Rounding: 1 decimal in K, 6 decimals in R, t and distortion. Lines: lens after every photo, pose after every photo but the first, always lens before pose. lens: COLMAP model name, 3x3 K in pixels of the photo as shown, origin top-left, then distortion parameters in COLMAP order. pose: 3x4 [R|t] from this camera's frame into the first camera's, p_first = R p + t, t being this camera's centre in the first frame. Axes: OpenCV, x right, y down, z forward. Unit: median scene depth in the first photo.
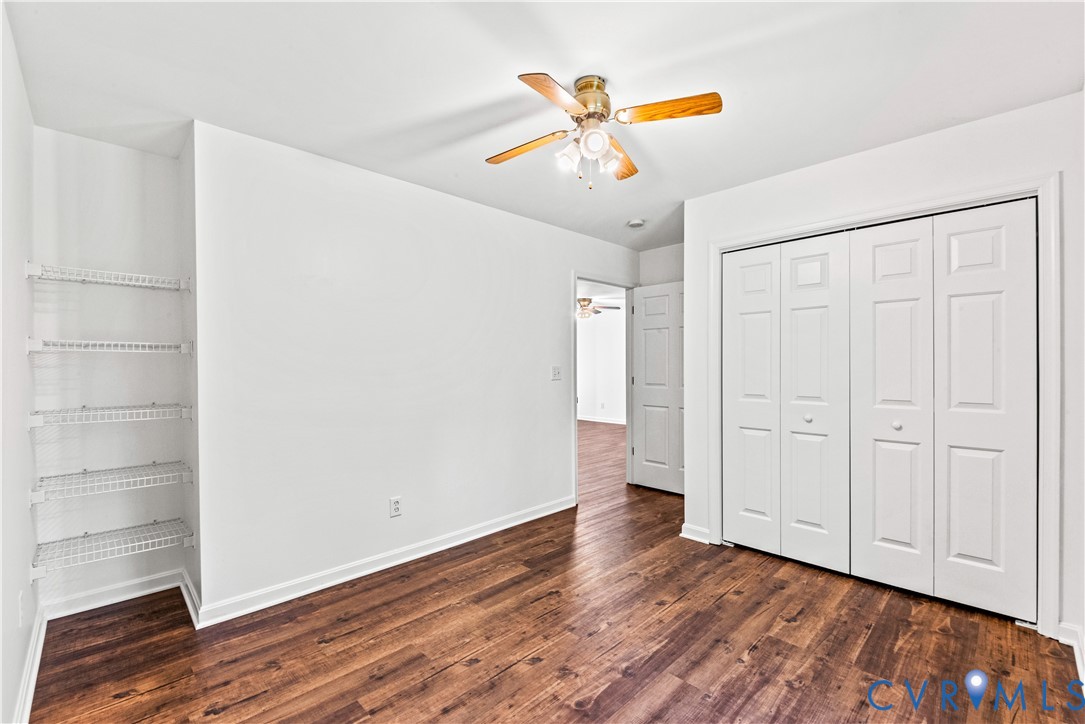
lens RADIAL K [[468.3, 0, 540.5], [0, 468.3, 355.6], [0, 0, 1]] dist [0.030734, -0.017453]
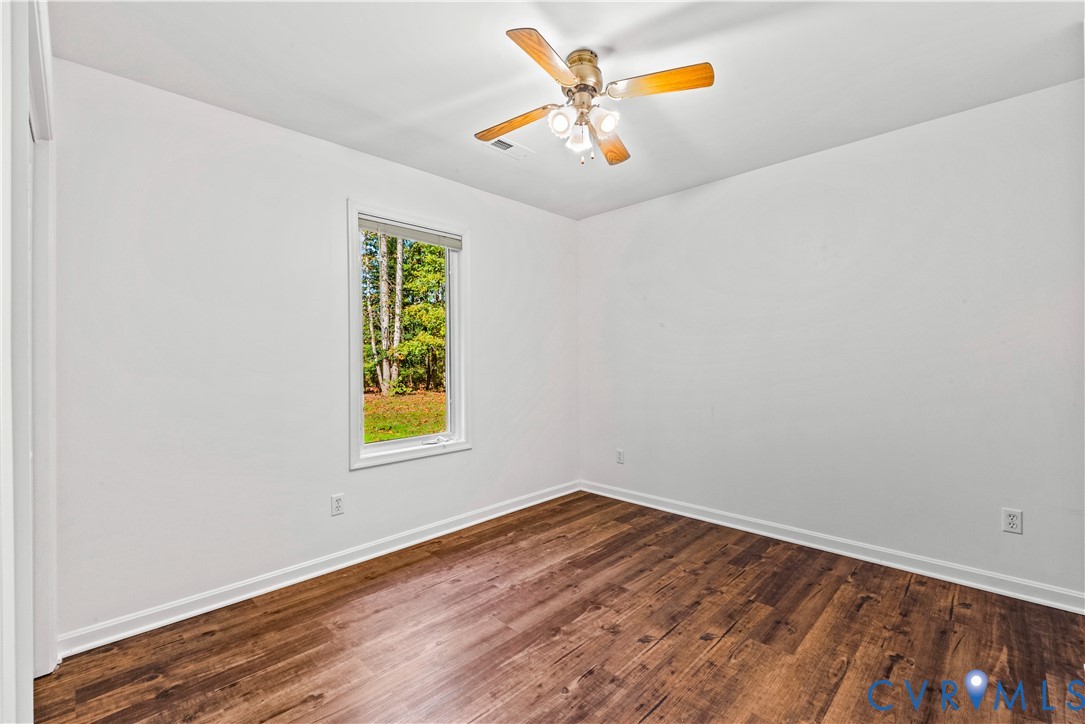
lens RADIAL K [[468.3, 0, 540.5], [0, 468.3, 355.6], [0, 0, 1]] dist [0.030734, -0.017453]
pose [[-0.999841, 0.013062, -0.012118, 0.213109], [0.013392, 0.999530, -0.027579, 0.071240], [0.011752, -0.027736, -0.999546, 2.002785]]
